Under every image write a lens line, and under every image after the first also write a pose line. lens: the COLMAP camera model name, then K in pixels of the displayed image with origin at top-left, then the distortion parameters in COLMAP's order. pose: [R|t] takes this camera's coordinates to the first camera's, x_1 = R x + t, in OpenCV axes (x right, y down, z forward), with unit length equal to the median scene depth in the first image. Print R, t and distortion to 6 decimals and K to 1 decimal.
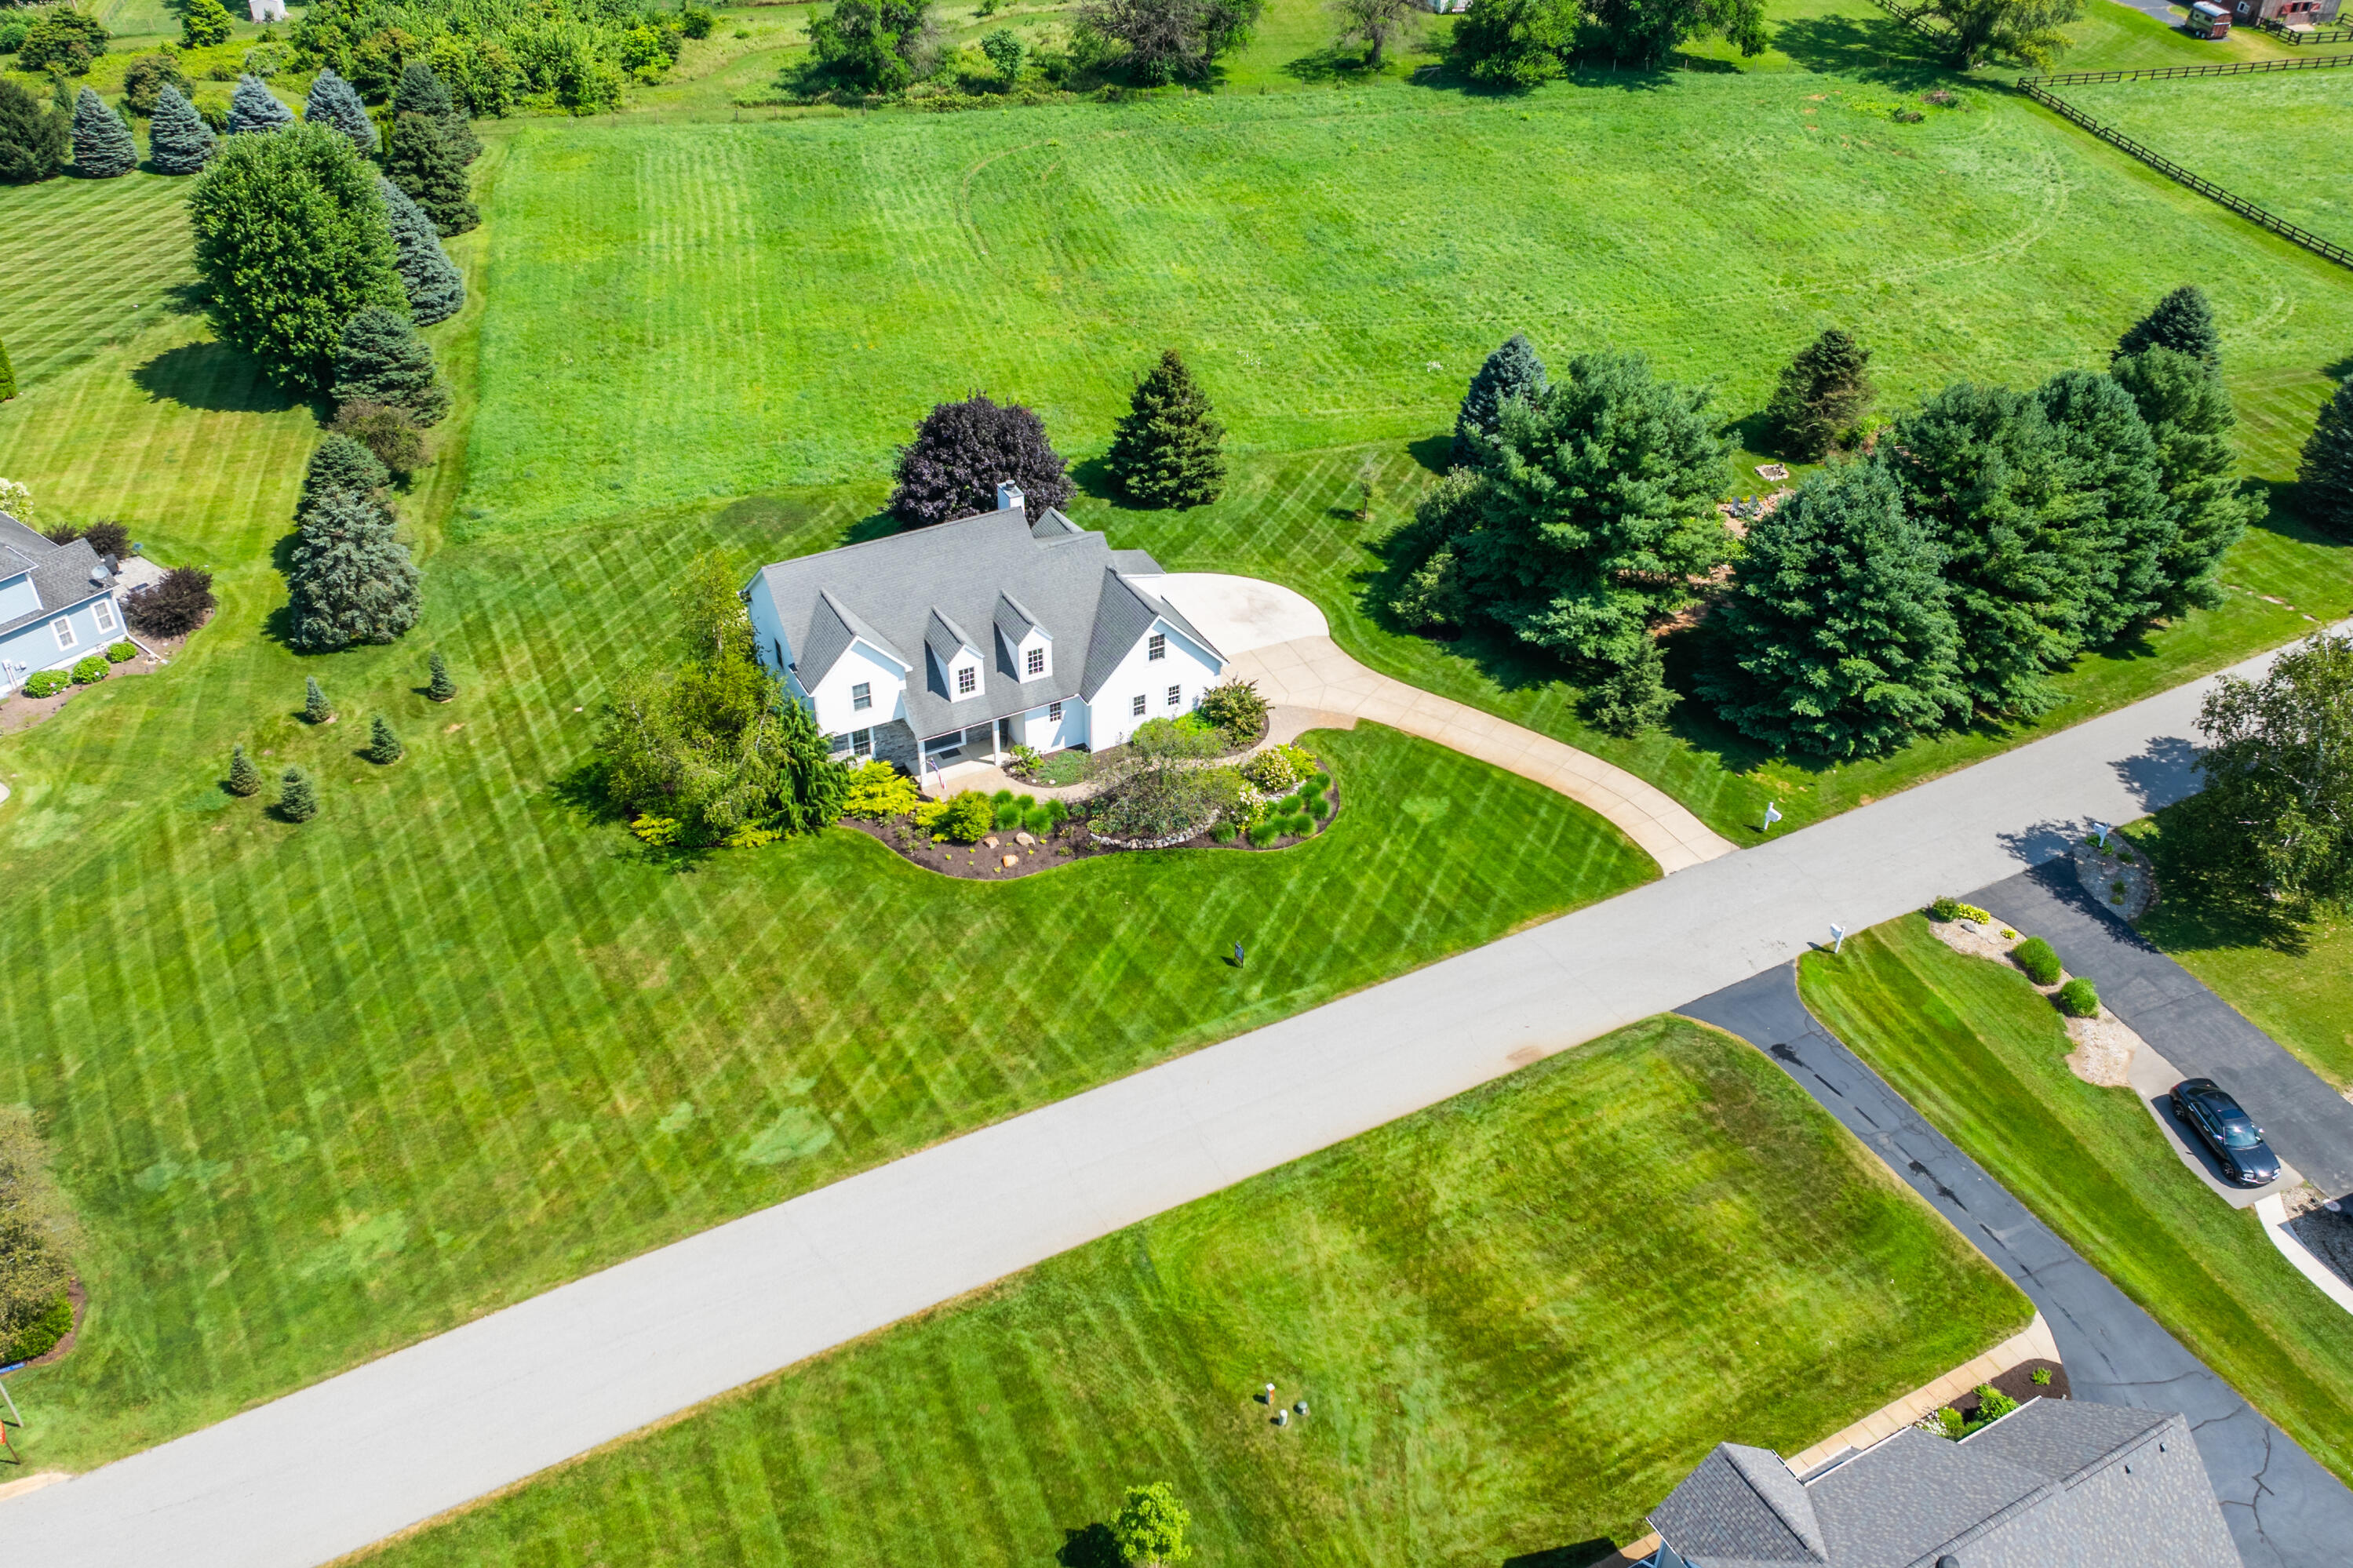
lens RADIAL K [[1777.2, 0, 1214.2], [0, 1777.2, 815.2], [0, 0, 1]] dist [-0.018235, 0.002668]
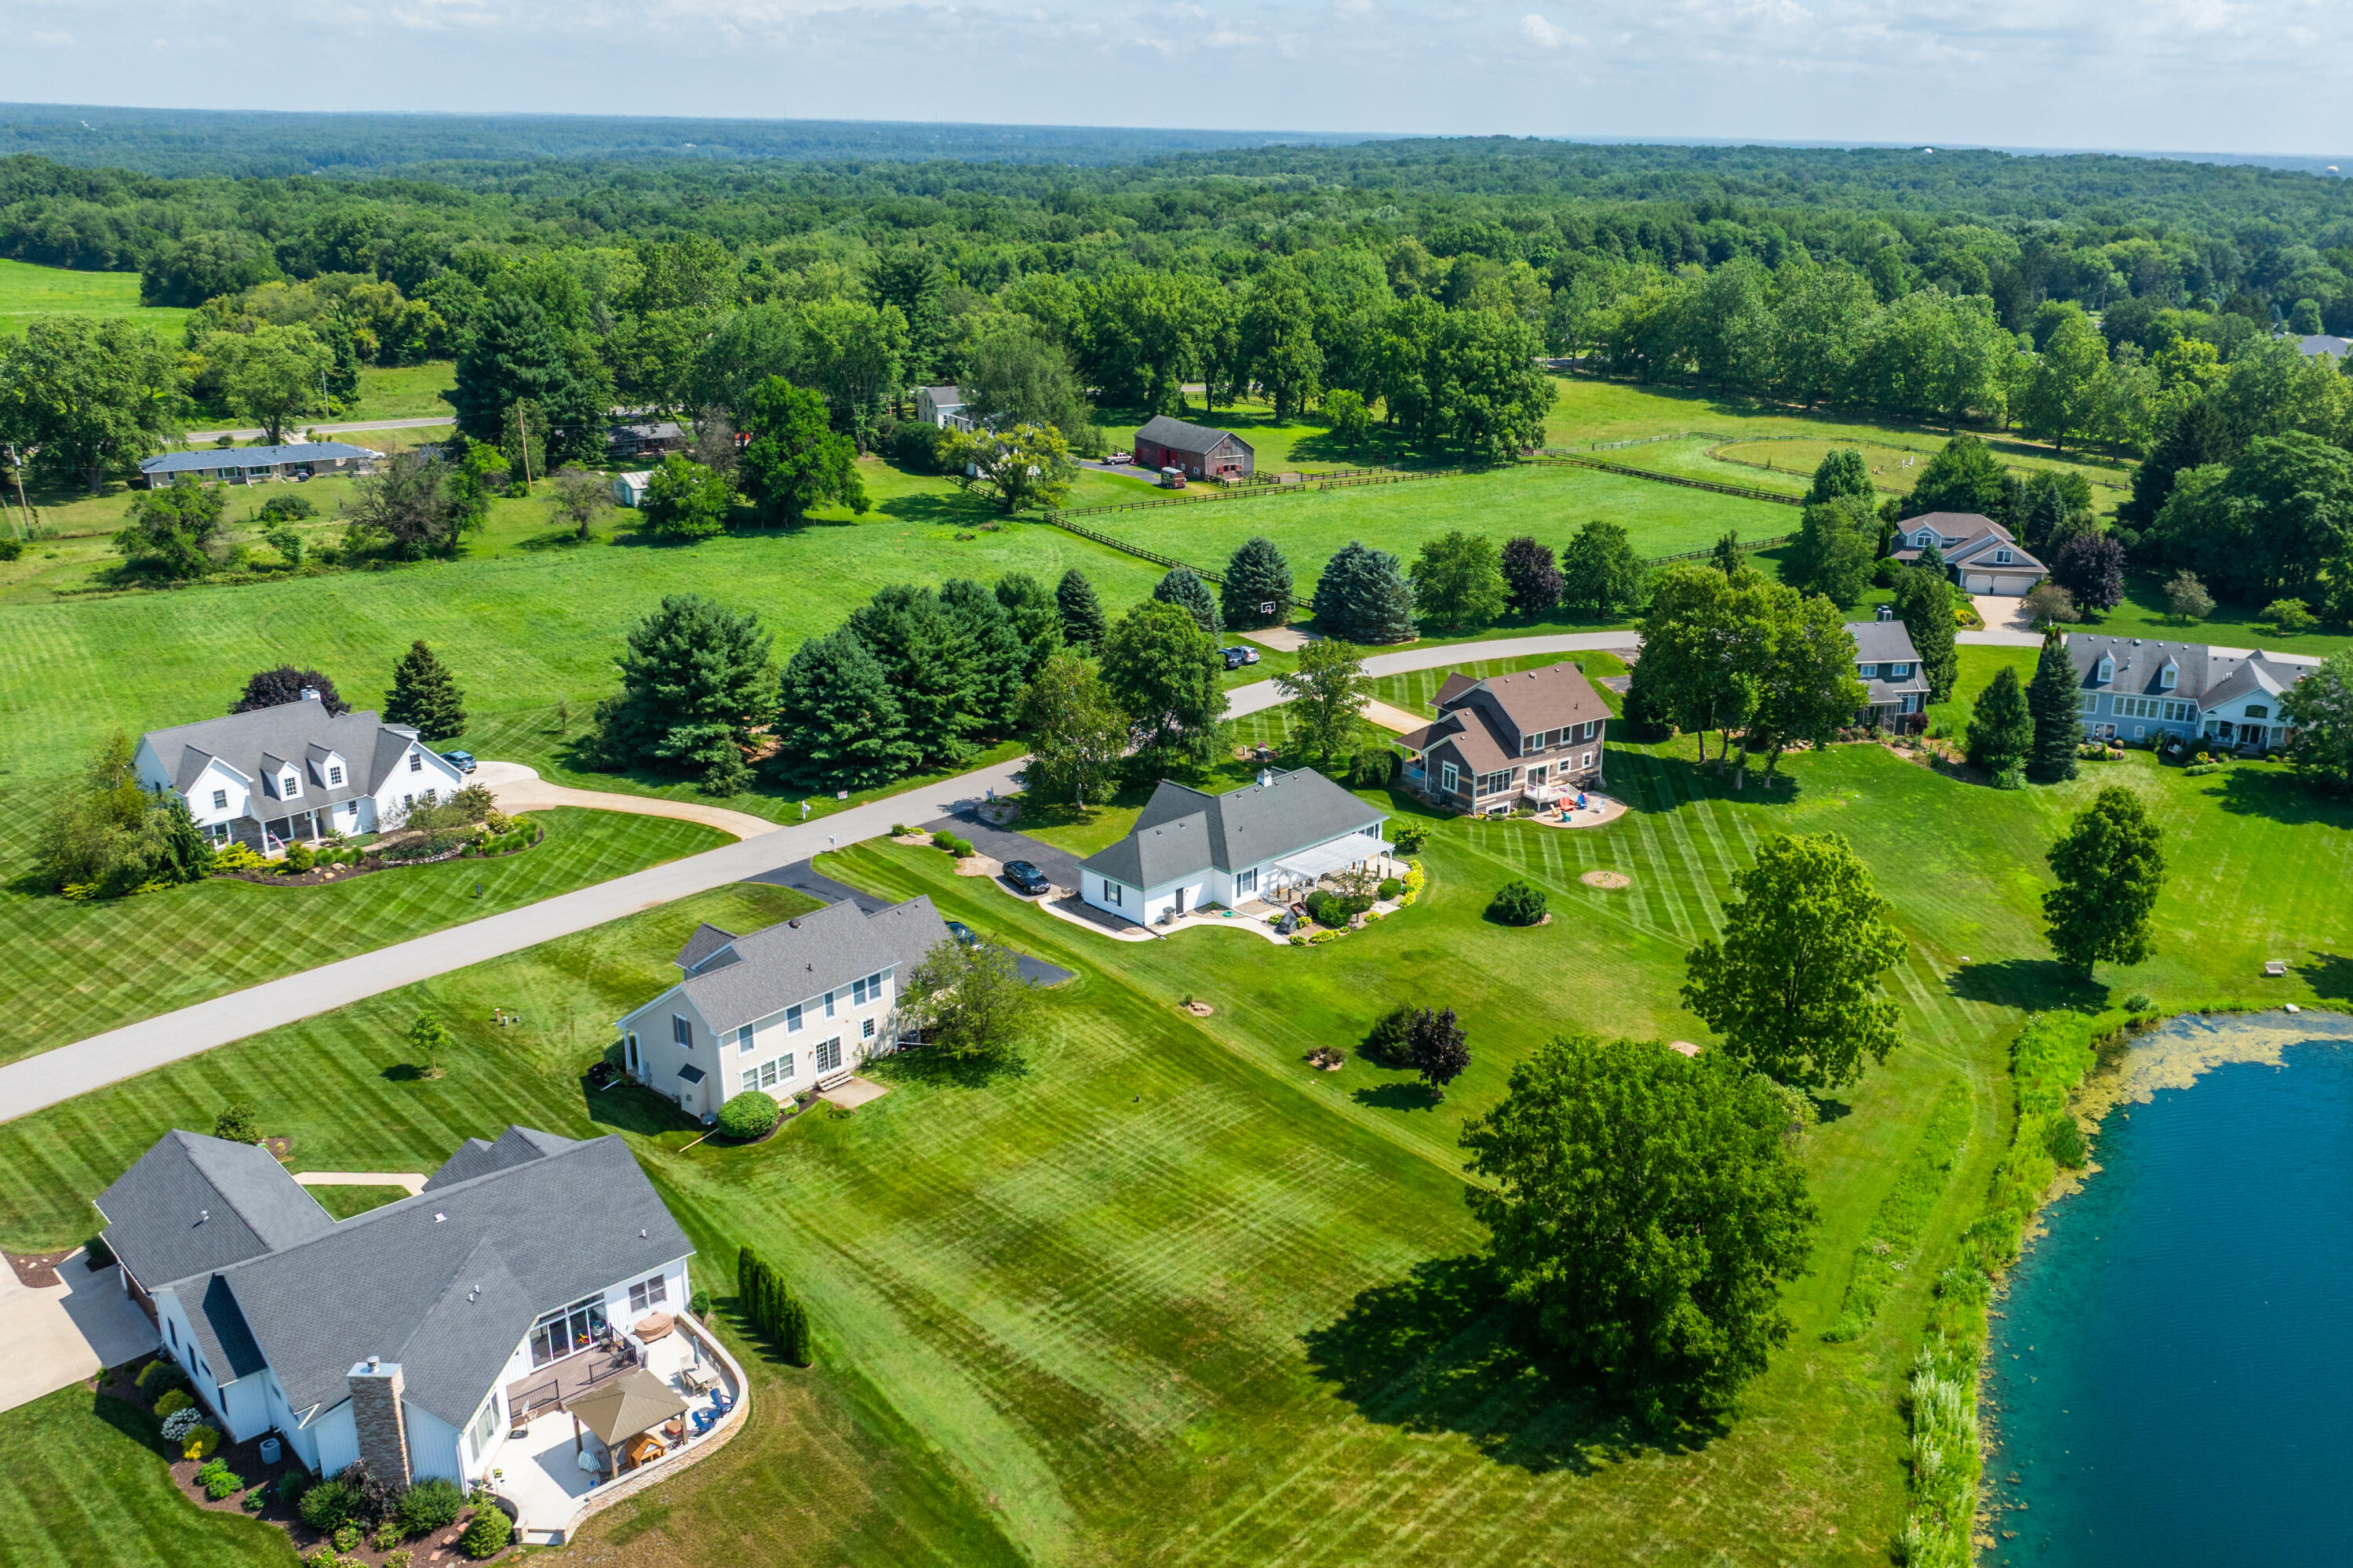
lens RADIAL K [[1777.2, 0, 1214.2], [0, 1777.2, 815.2], [0, 0, 1]] dist [-0.018235, 0.002668]
pose [[0.927205, -0.128522, 0.351813, 0.068904], [0.229137, 0.937650, -0.261357, 0.537359], [-0.296288, 0.322946, 0.898844, -0.668787]]
